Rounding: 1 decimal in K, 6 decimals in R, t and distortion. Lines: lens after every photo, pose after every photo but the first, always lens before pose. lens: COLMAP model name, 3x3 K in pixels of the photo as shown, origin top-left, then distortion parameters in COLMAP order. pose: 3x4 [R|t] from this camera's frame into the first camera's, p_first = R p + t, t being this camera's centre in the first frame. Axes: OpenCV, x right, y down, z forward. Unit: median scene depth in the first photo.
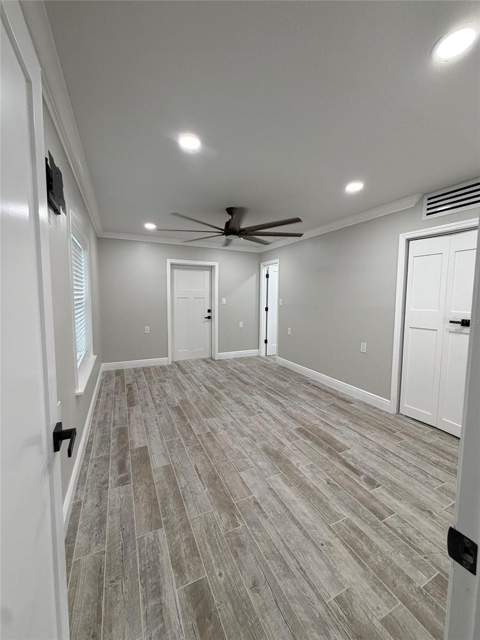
lens RADIAL K [[255.1, 0, 240.0], [0, 255.1, 320.0], [0, 0, 1]] dist [-0.000437, 0.000317]
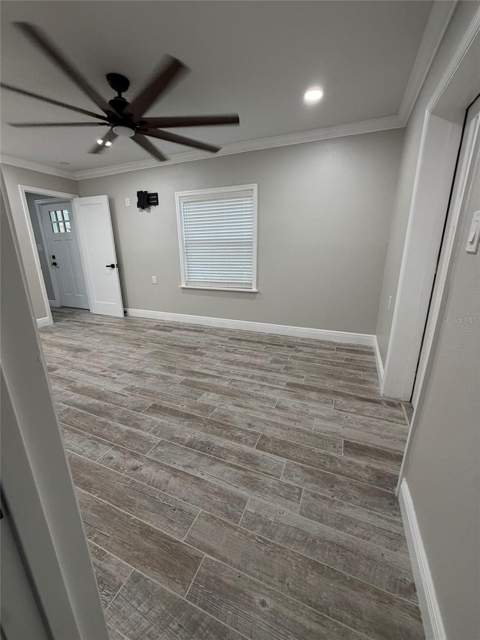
lens RADIAL K [[255.1, 0, 240.0], [0, 255.1, 320.0], [0, 0, 1]] dist [-0.000437, 0.000317]
pose [[-0.748207, 0.179810, -0.638635, 0.219677], [-0.060043, 0.940274, 0.335081, -0.104001], [0.660743, 0.289055, -0.692723, 1.606356]]
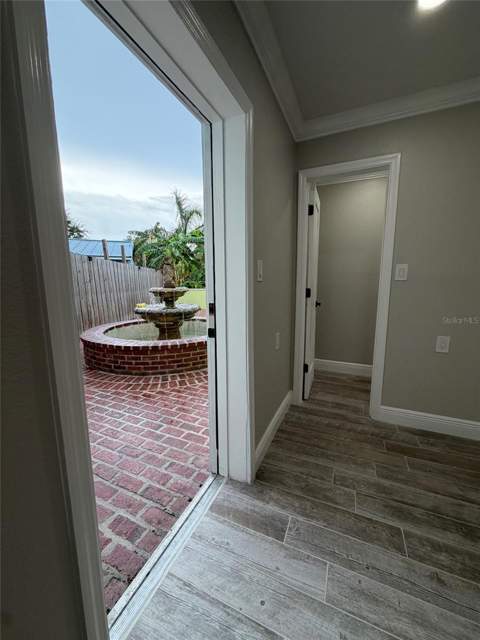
lens RADIAL K [[255.1, 0, 240.0], [0, 255.1, 320.0], [0, 0, 1]] dist [-0.000437, 0.000317]
pose [[0.760425, -0.110281, 0.639994, -0.414838], [0.072051, 0.993719, 0.085624, -0.070555], [-0.645416, -0.018998, 0.763595, 1.253830]]
